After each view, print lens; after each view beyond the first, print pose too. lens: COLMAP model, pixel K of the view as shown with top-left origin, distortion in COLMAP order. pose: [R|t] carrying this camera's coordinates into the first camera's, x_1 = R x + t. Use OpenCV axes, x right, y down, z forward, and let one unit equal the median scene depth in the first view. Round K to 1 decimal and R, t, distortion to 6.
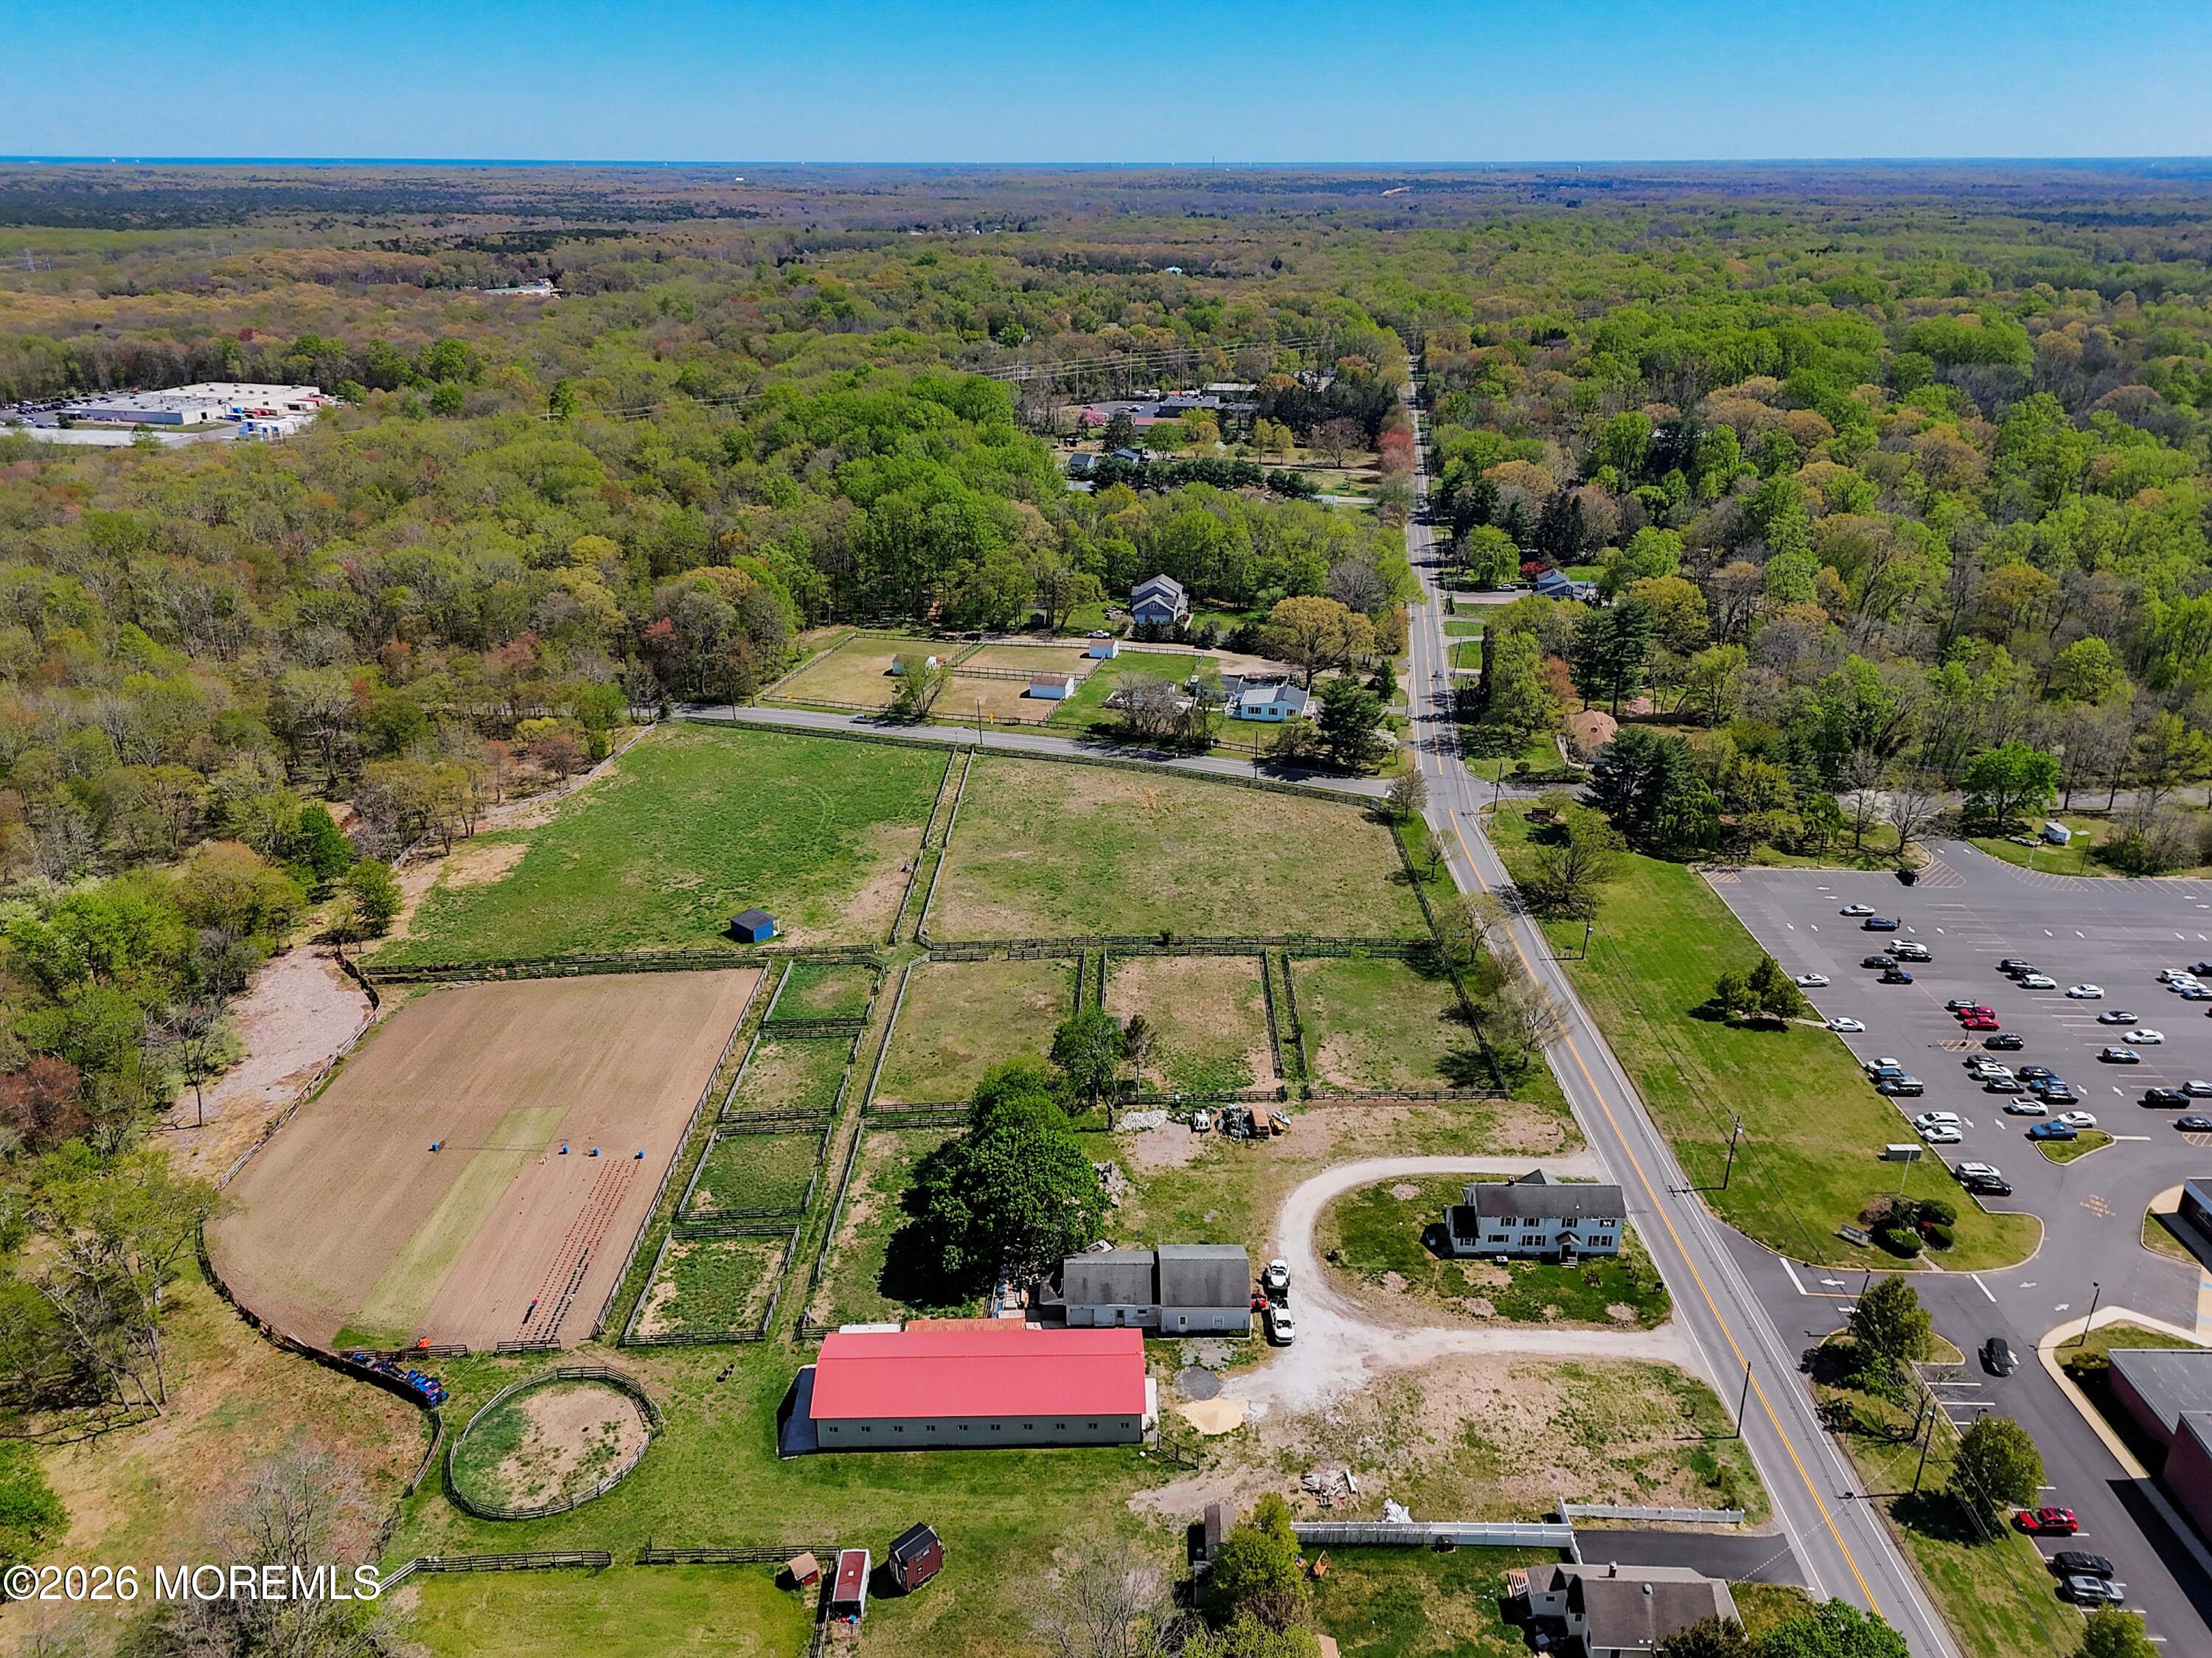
lens RADIAL K [[1620.1, 0, 1106.0], [0, 1620.1, 829.0], [0, 0, 1]] dist [0.070569, -0.060583]
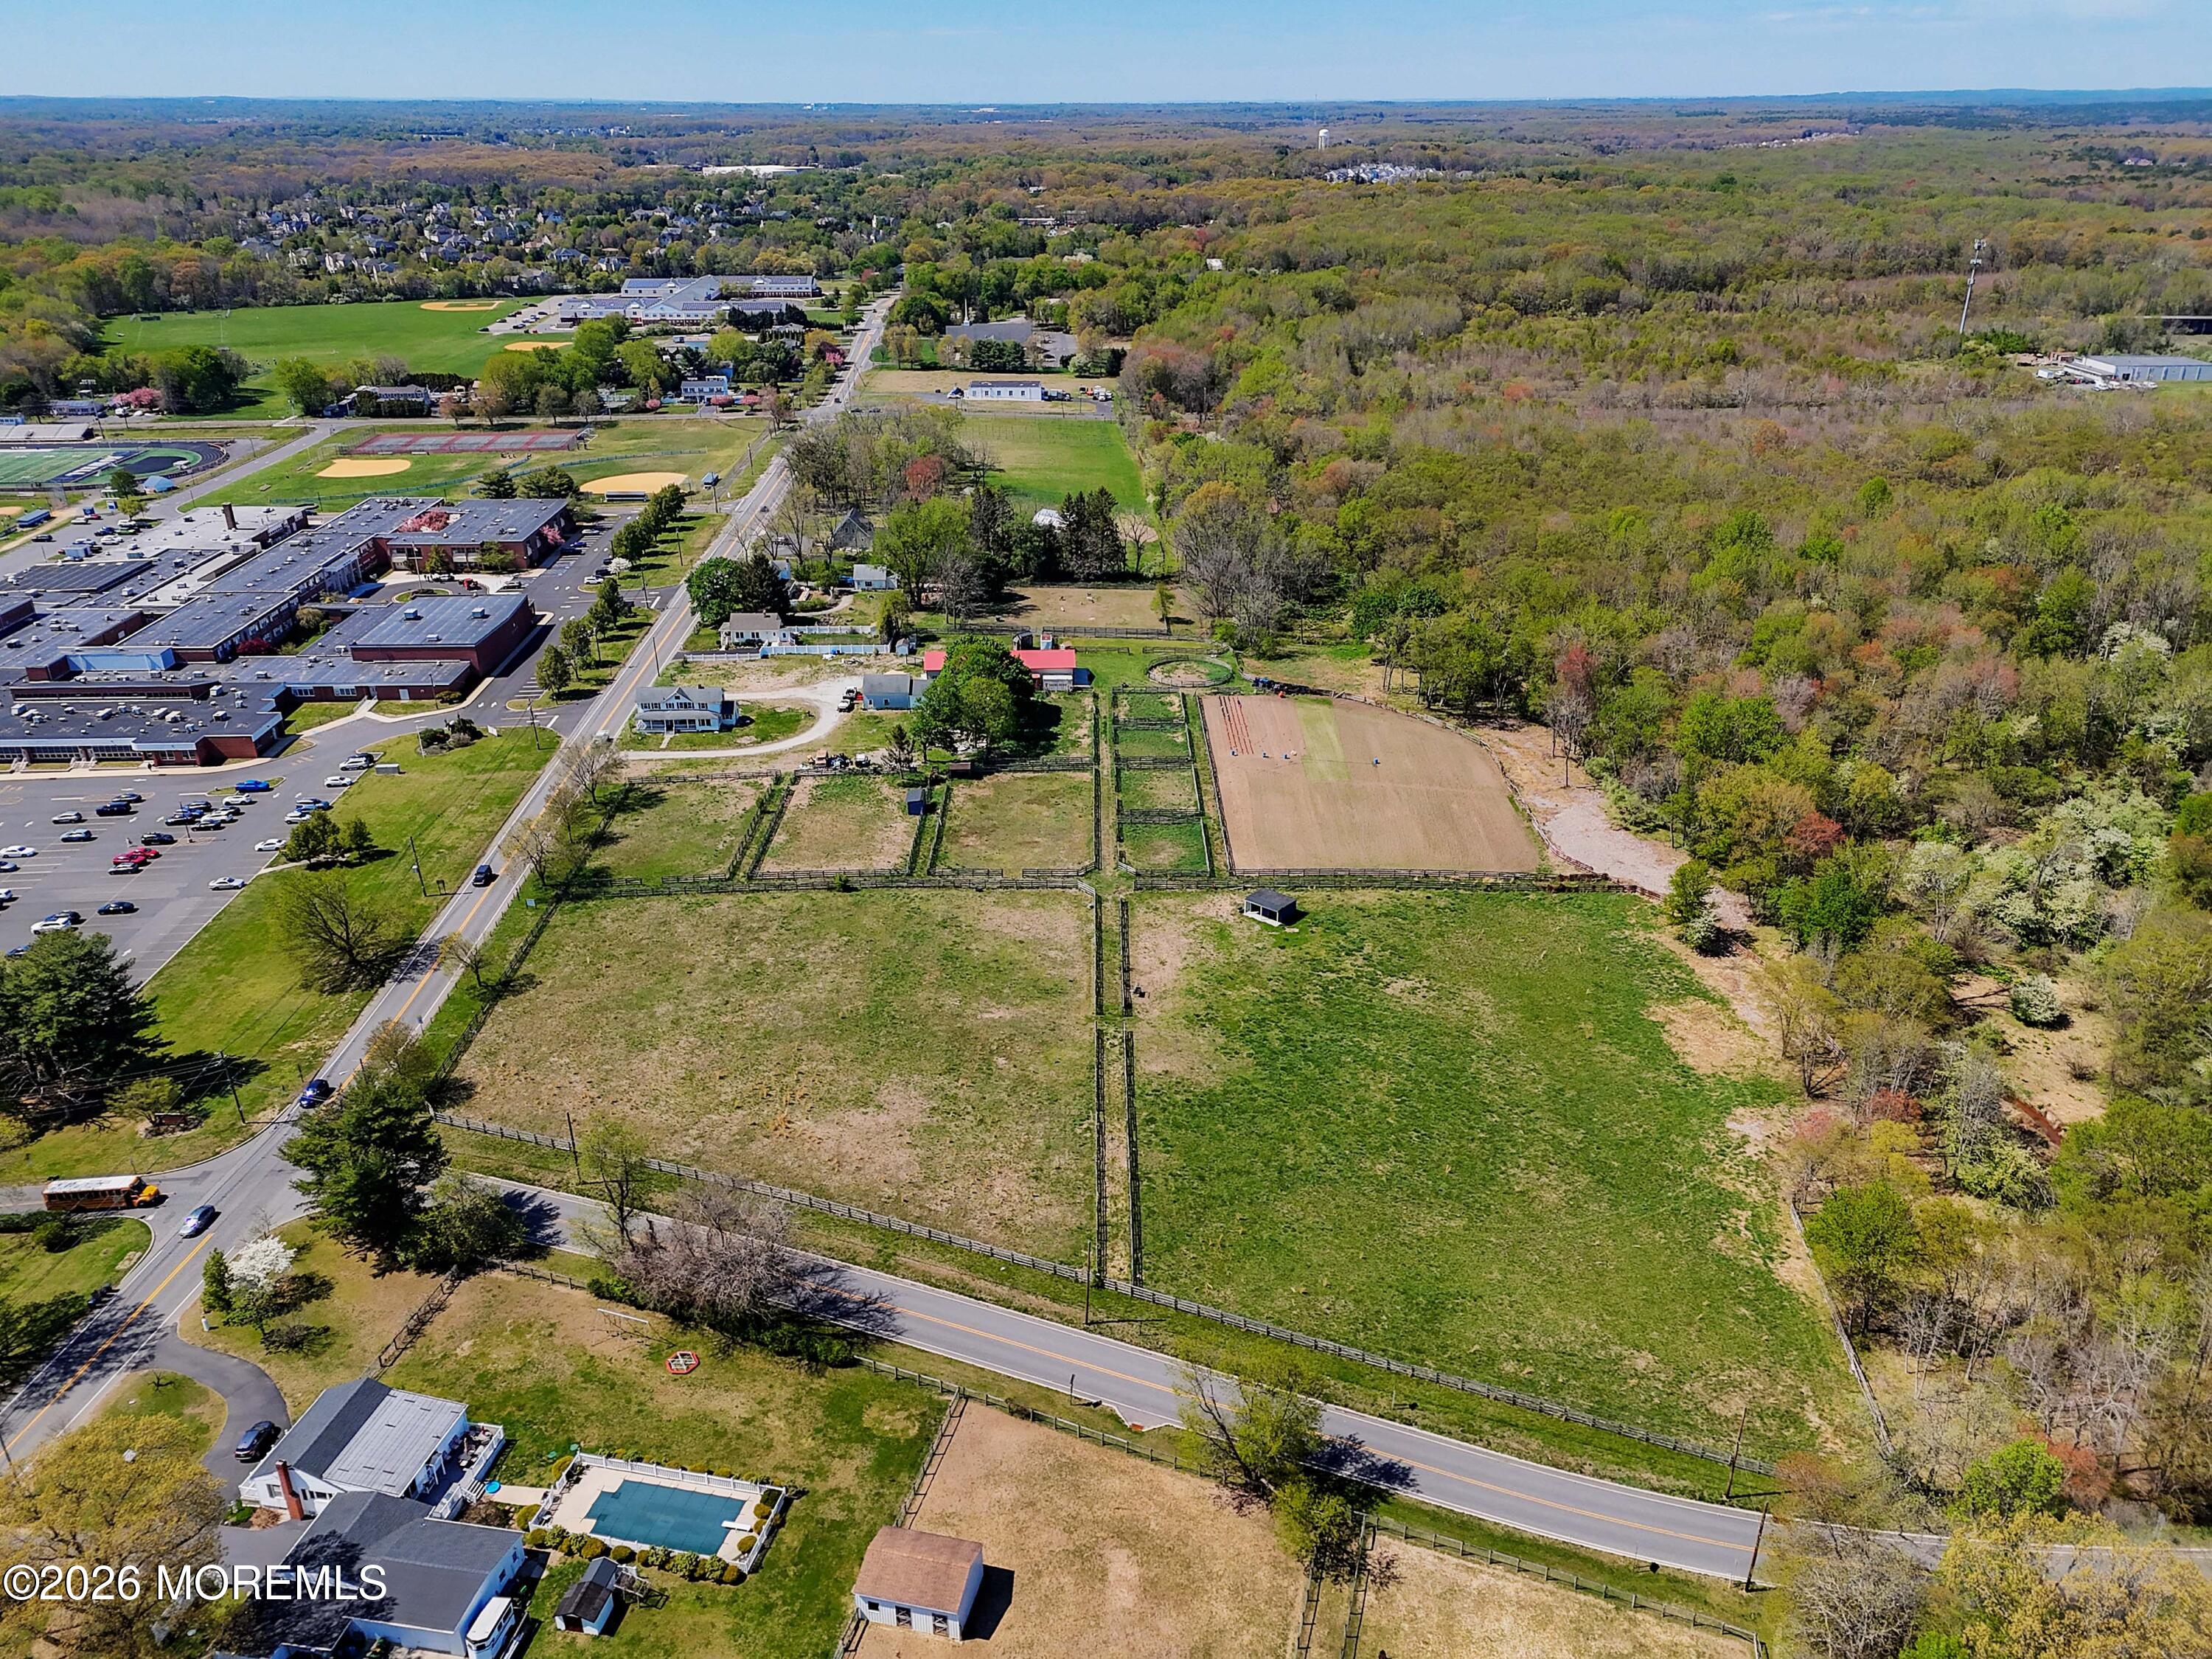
lens RADIAL K [[1600.4, 0, 1115.4], [0, 1600.4, 857.2], [0, 0, 1]] dist [0.071096, -0.054784]
pose [[-0.999278, 0.016865, -0.034043, -0.099597], [-0.013735, 0.675080, 0.737617, -0.694211], [0.035422, 0.737552, -0.674361, 1.714719]]
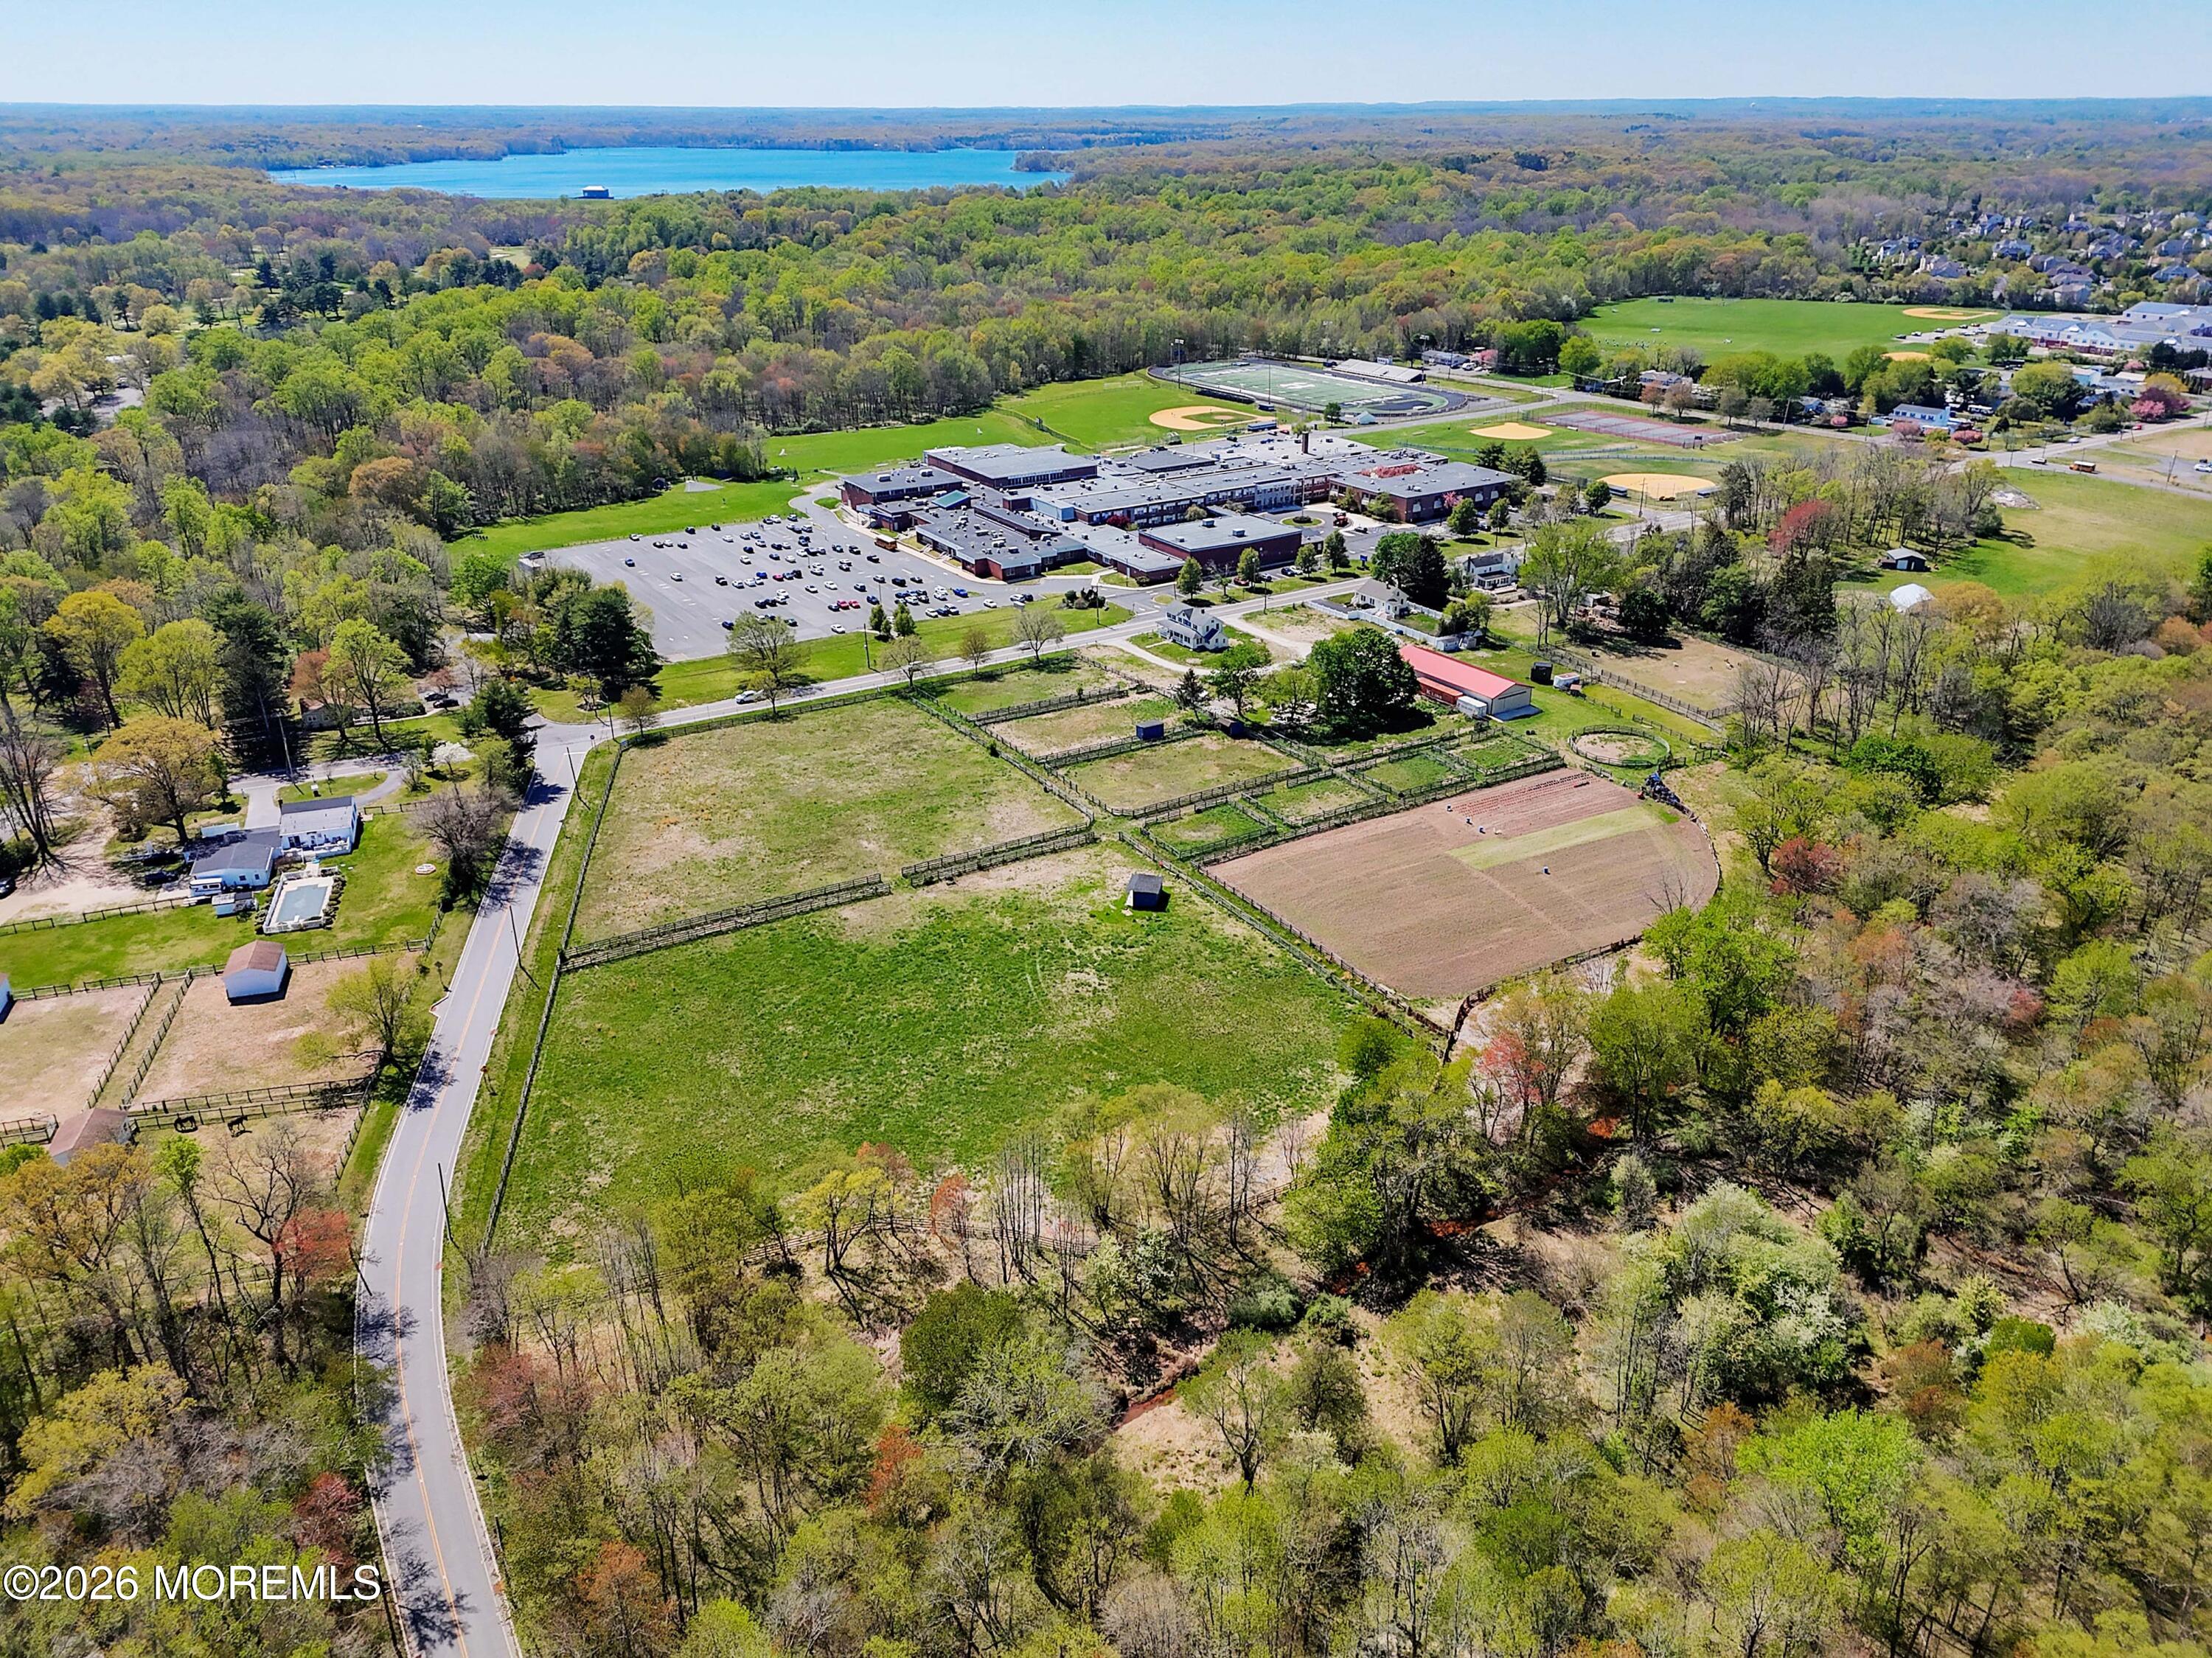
lens RADIAL K [[1600.3, 0, 1115.4], [0, 1600.3, 856.7], [0, 0, 1]] dist [0.071096, -0.054784]
pose [[-0.532887, -0.357676, 0.766876, -1.019275], [0.324716, 0.750453, 0.575655, -0.565822], [-0.781403, 0.555777, -0.283764, 1.367396]]
